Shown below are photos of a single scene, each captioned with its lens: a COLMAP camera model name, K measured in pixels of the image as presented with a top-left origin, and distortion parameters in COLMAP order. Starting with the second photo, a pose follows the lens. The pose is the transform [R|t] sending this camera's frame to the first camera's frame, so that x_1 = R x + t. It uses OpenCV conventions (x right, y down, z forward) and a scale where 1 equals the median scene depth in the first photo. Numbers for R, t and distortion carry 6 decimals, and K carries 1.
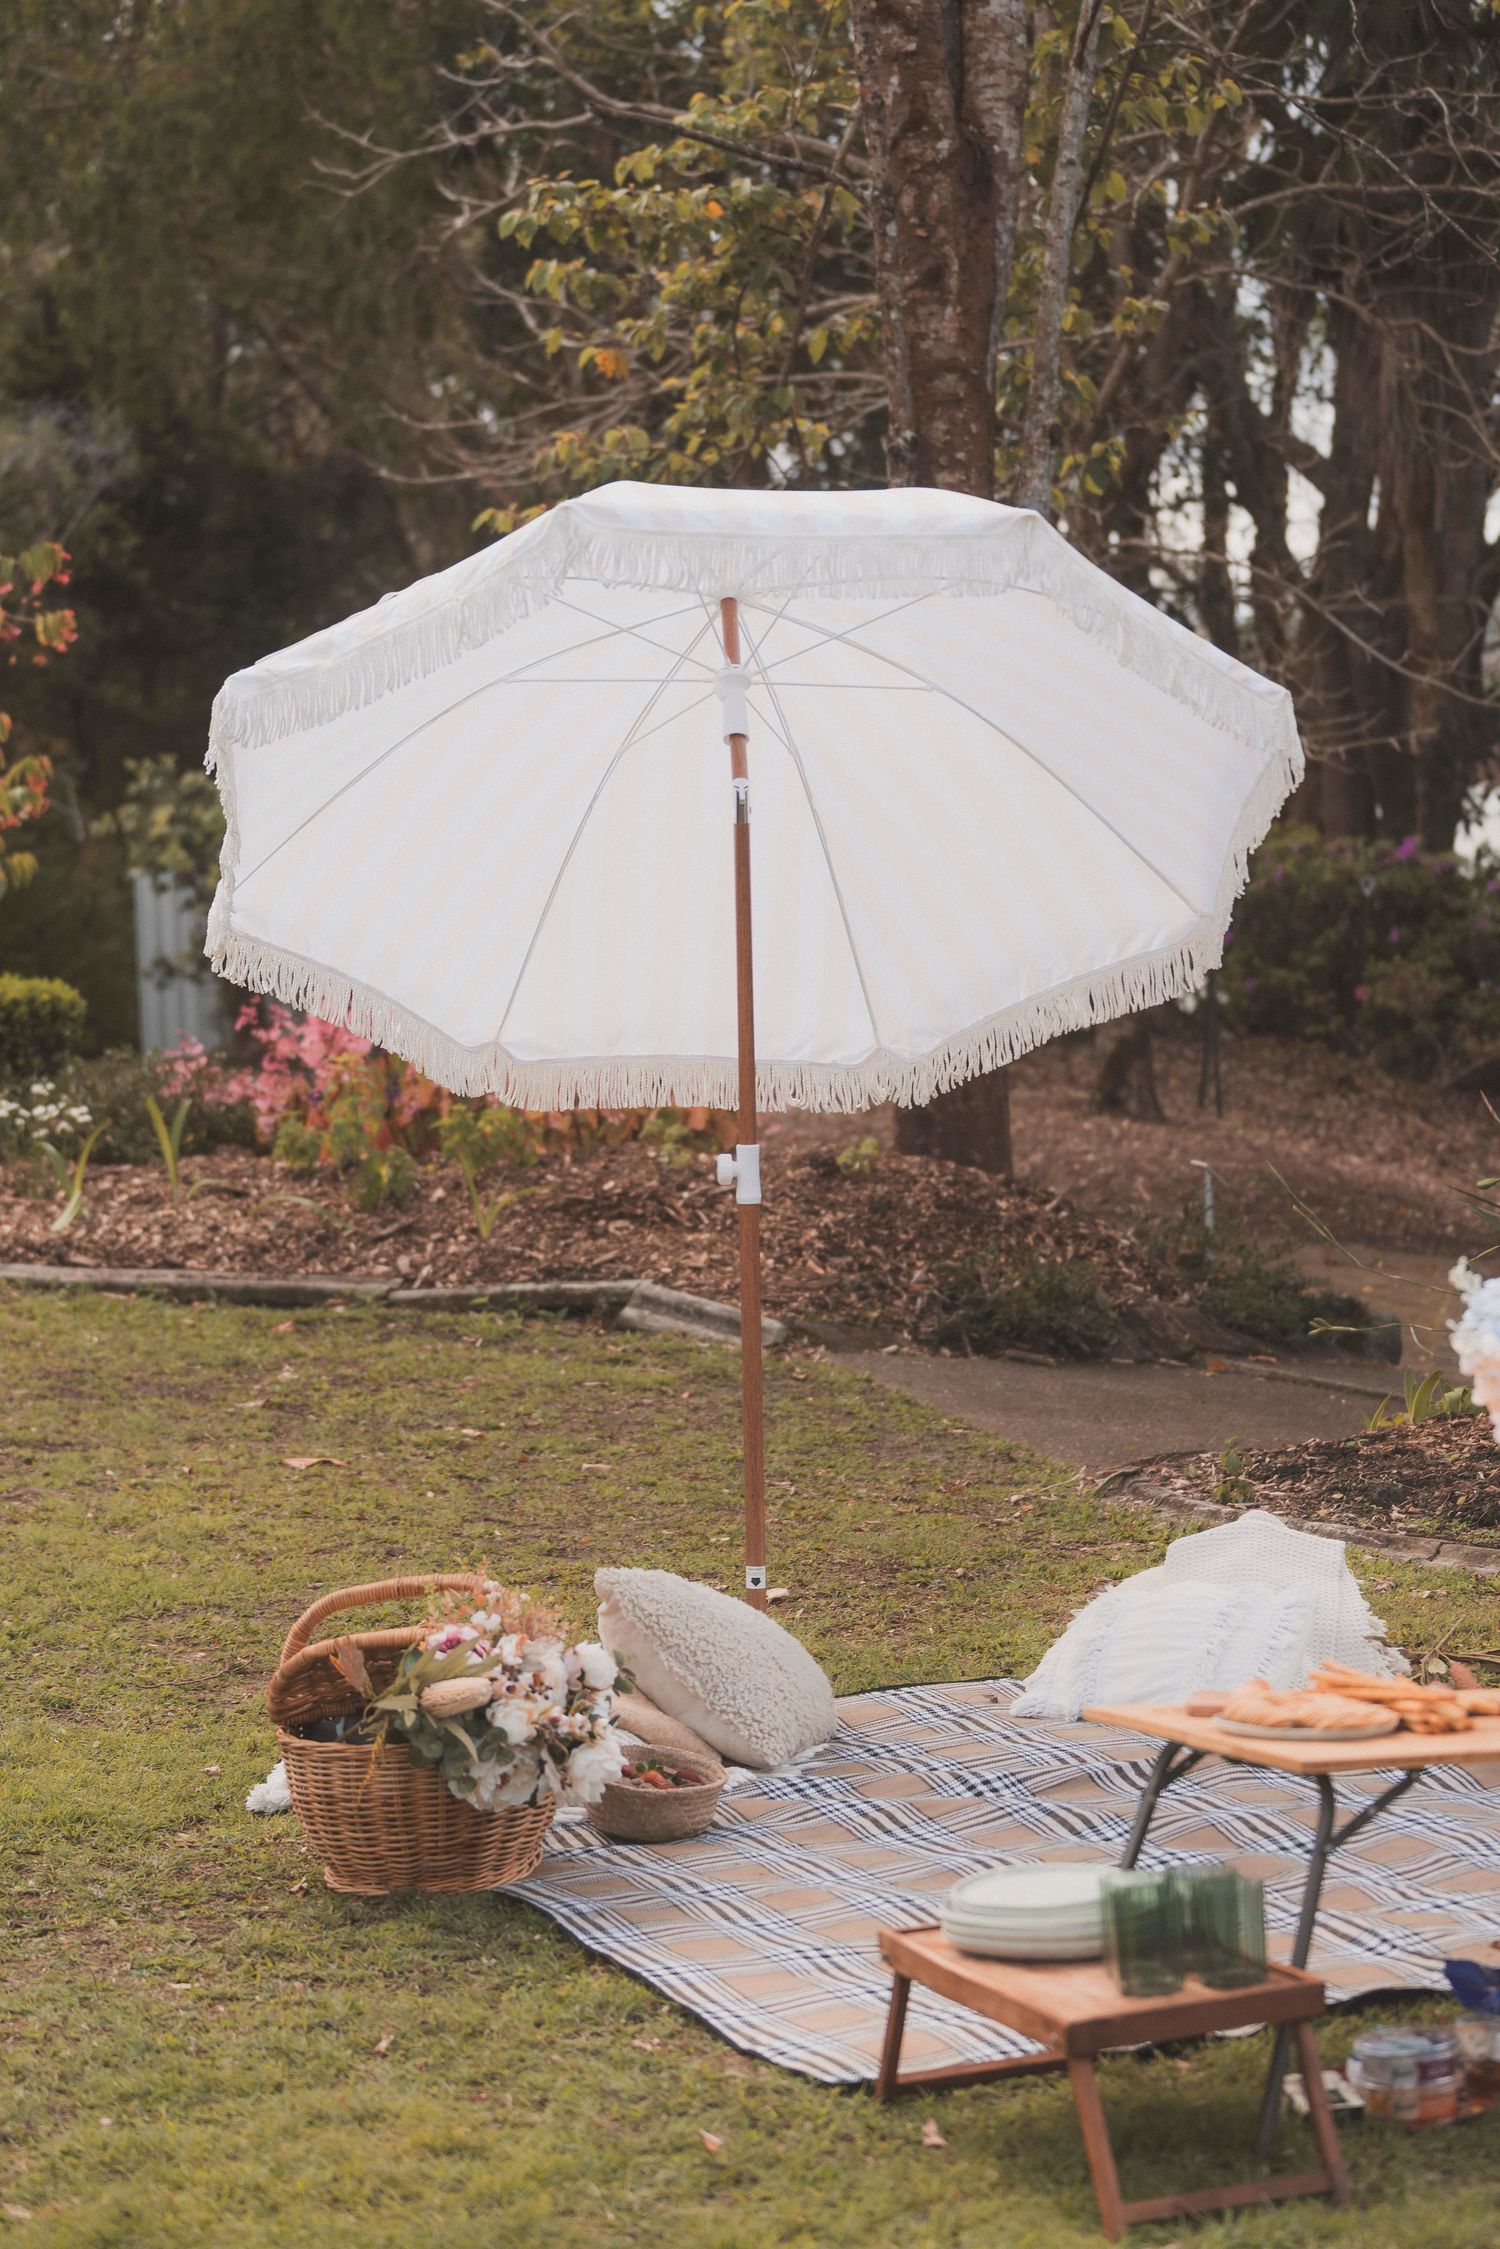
lens RADIAL K [[4787.9, 0, 702.8], [0, 4787.9, 1077.8], [0, 0, 1]] dist [-0.028491, -0.227107]
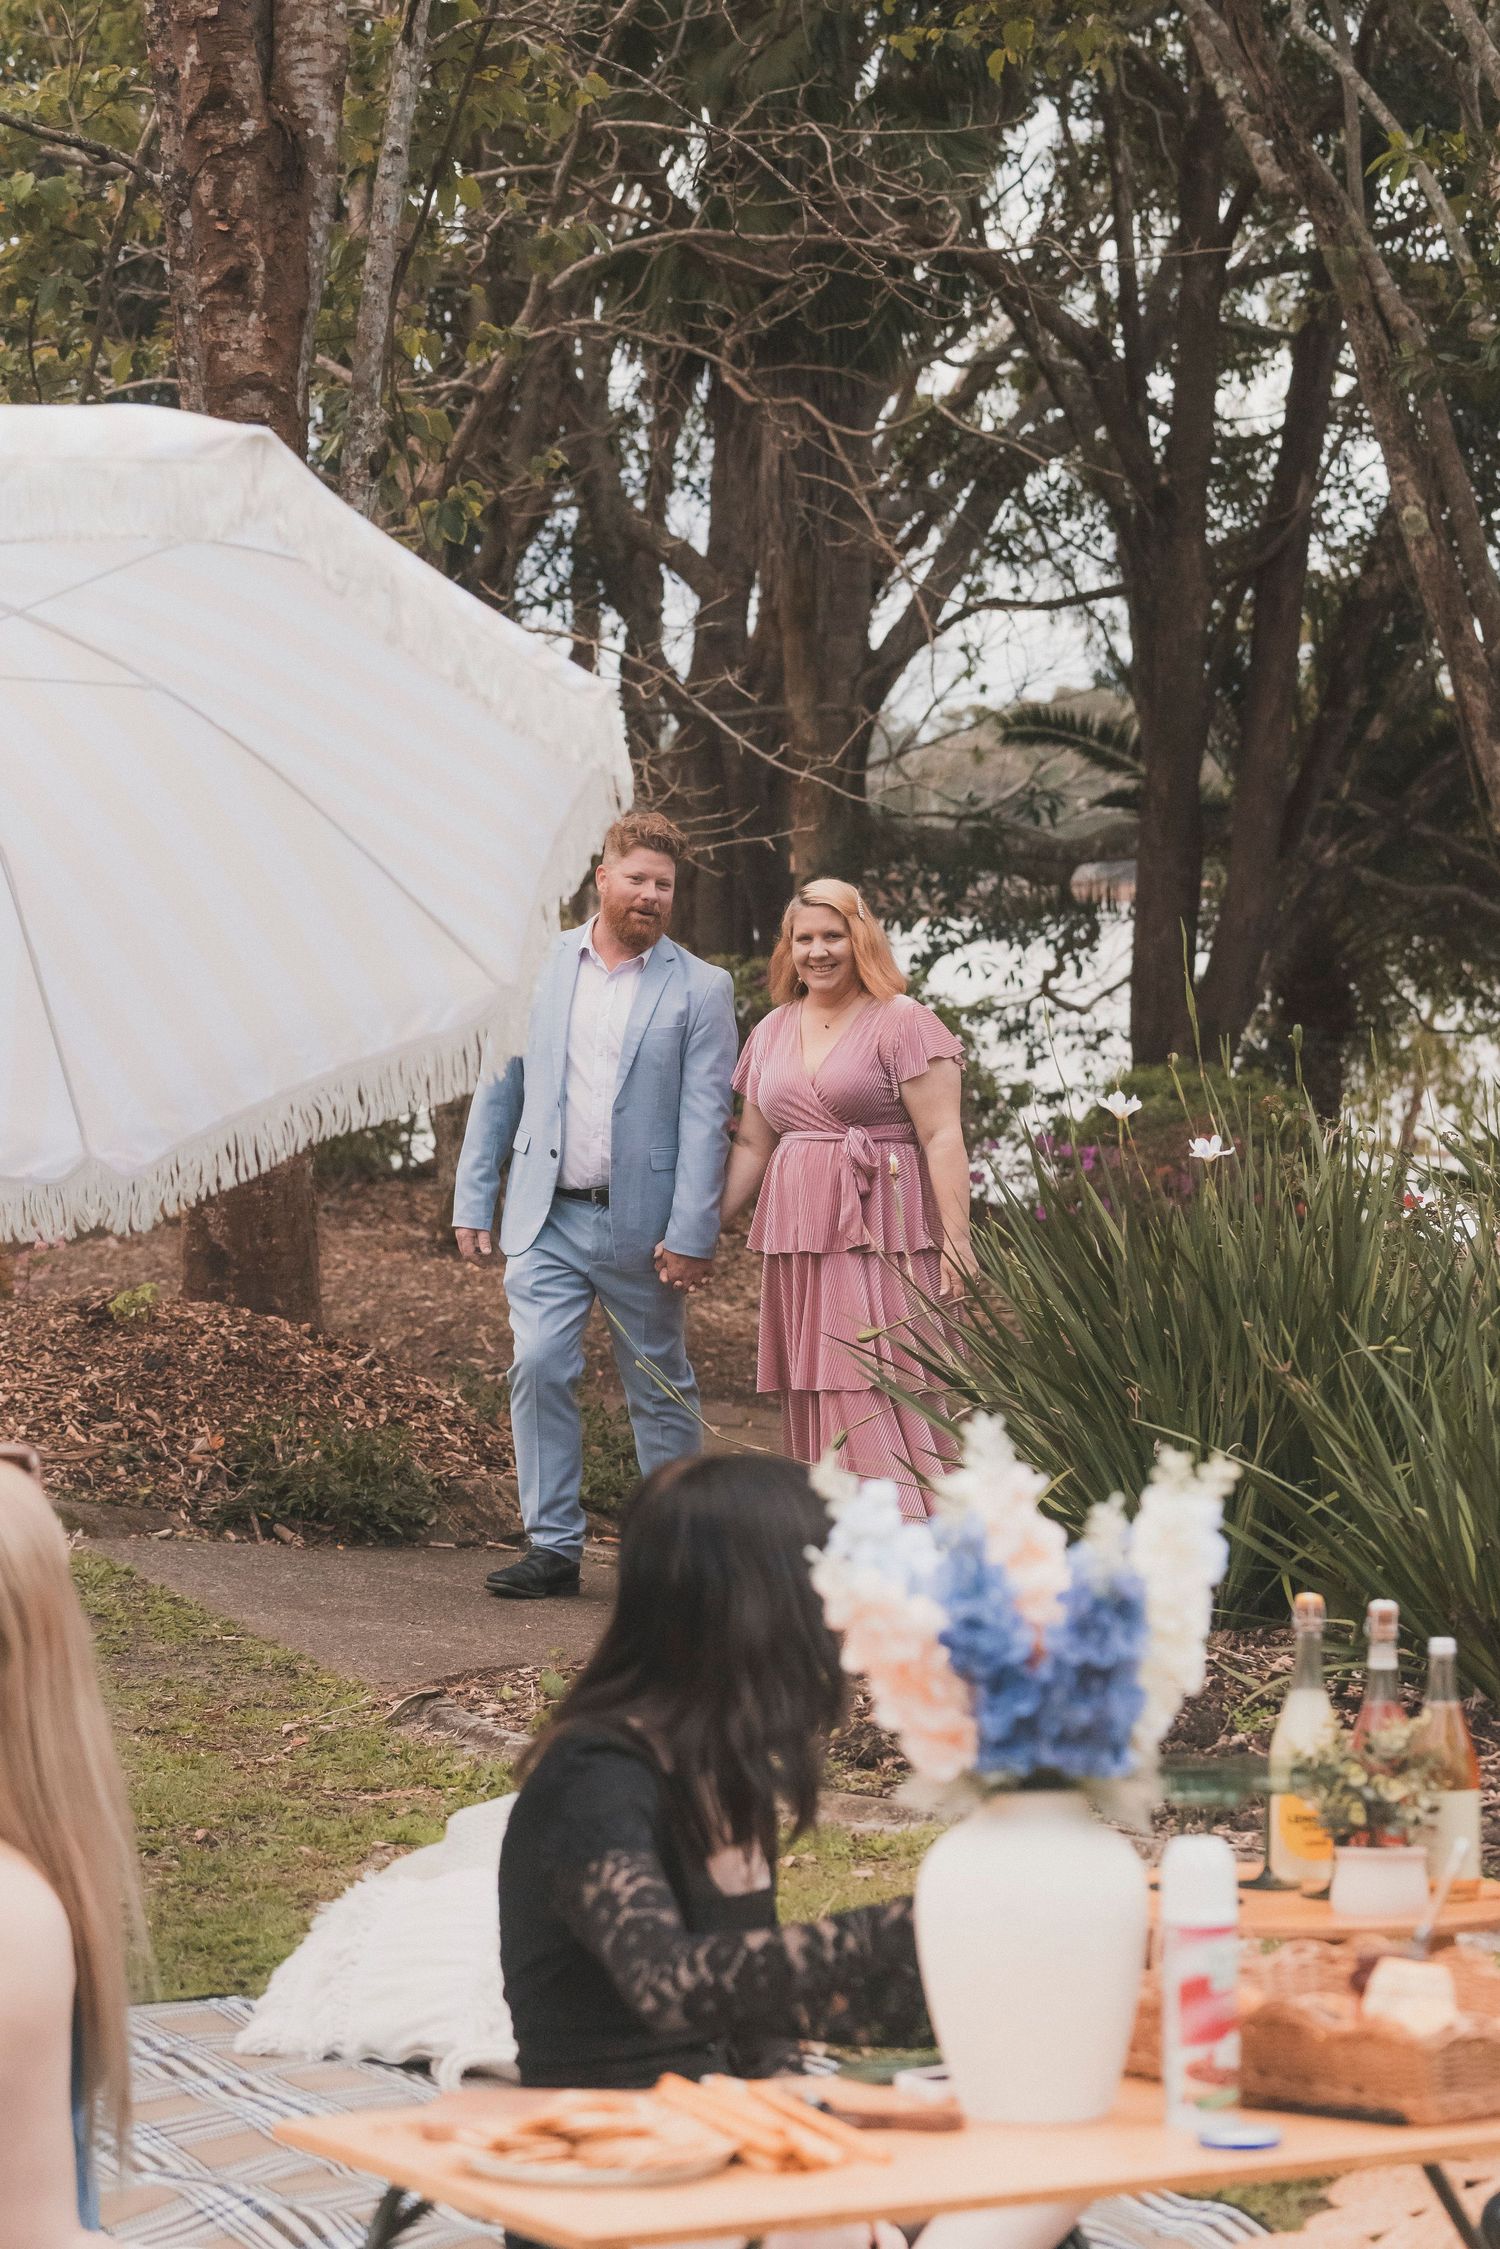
lens RADIAL K [[4787.9, 0, 702.8], [0, 4787.9, 1077.8], [0, 0, 1]] dist [-0.028491, -0.227107]
pose [[0.991881, 0.007700, 0.126939, 0.024102], [-0.003841, 0.999524, -0.030621, 0.002239], [-0.127114, 0.029885, 0.991438, 0.145064]]
